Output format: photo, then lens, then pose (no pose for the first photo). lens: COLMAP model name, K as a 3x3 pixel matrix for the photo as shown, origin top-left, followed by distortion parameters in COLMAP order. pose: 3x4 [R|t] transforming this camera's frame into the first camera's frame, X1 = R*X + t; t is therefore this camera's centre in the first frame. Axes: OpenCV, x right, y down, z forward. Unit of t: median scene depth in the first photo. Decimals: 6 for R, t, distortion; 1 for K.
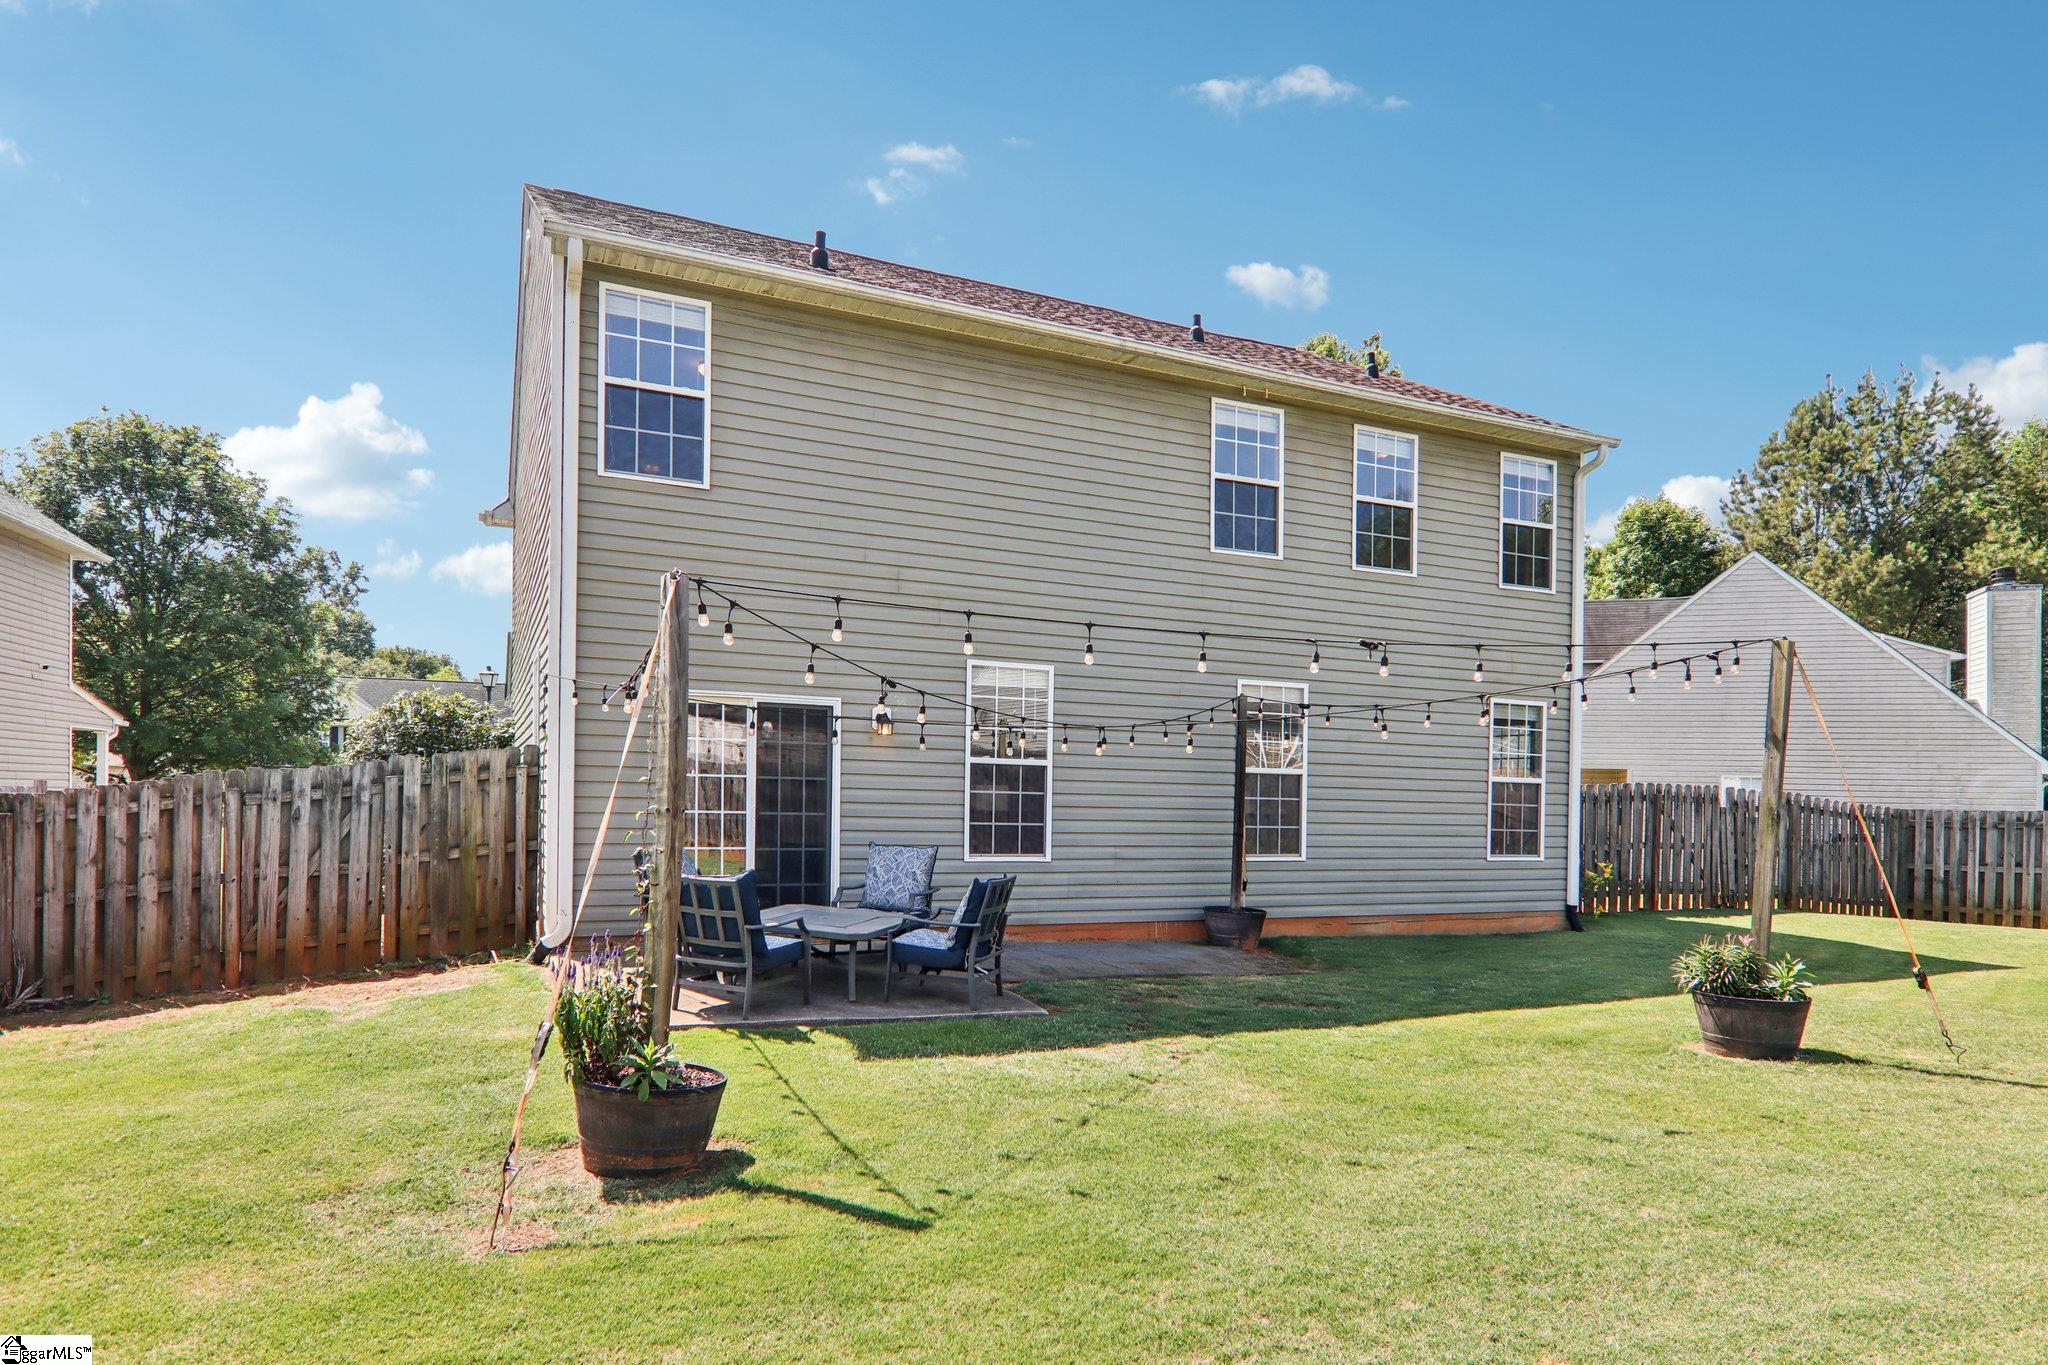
lens RADIAL K [[1566.1, 0, 1017.8], [0, 1566.1, 782.9], [0, 0, 1]] dist [0.000266, 0.000482]
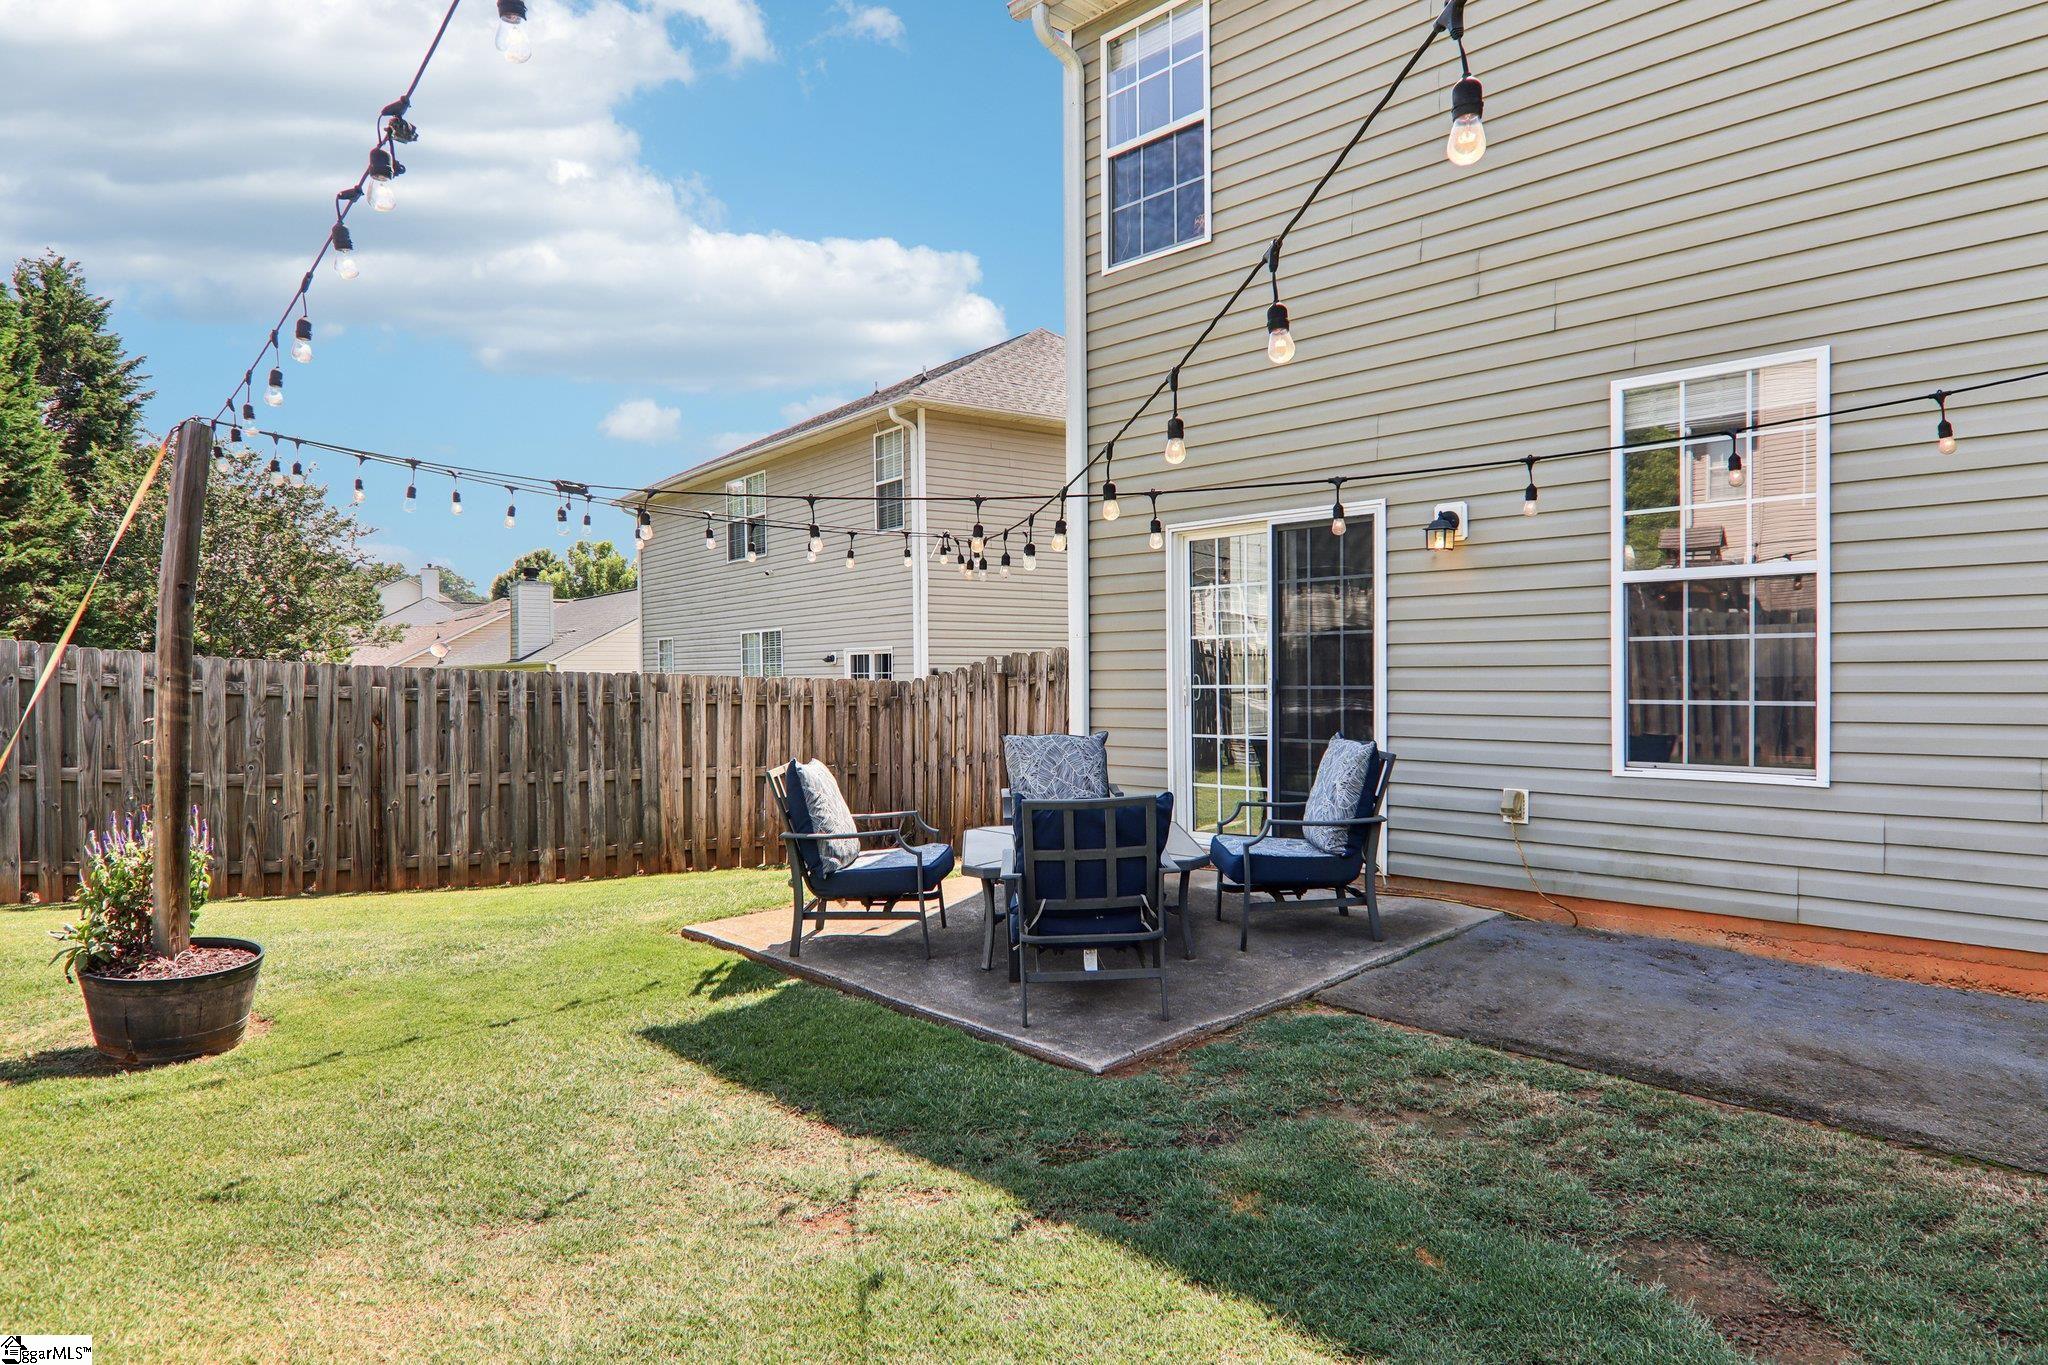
lens RADIAL K [[1343.9, 0, 1035.0], [0, 1343.9, 686.9], [0, 0, 1]] dist [0.007182, -0.004684]
pose [[0.200694, -0.017409, -0.979499, 0.318712], [0.019339, 0.999718, -0.013806, 0.020780], [0.979463, -0.016172, 0.200974, 0.642333]]
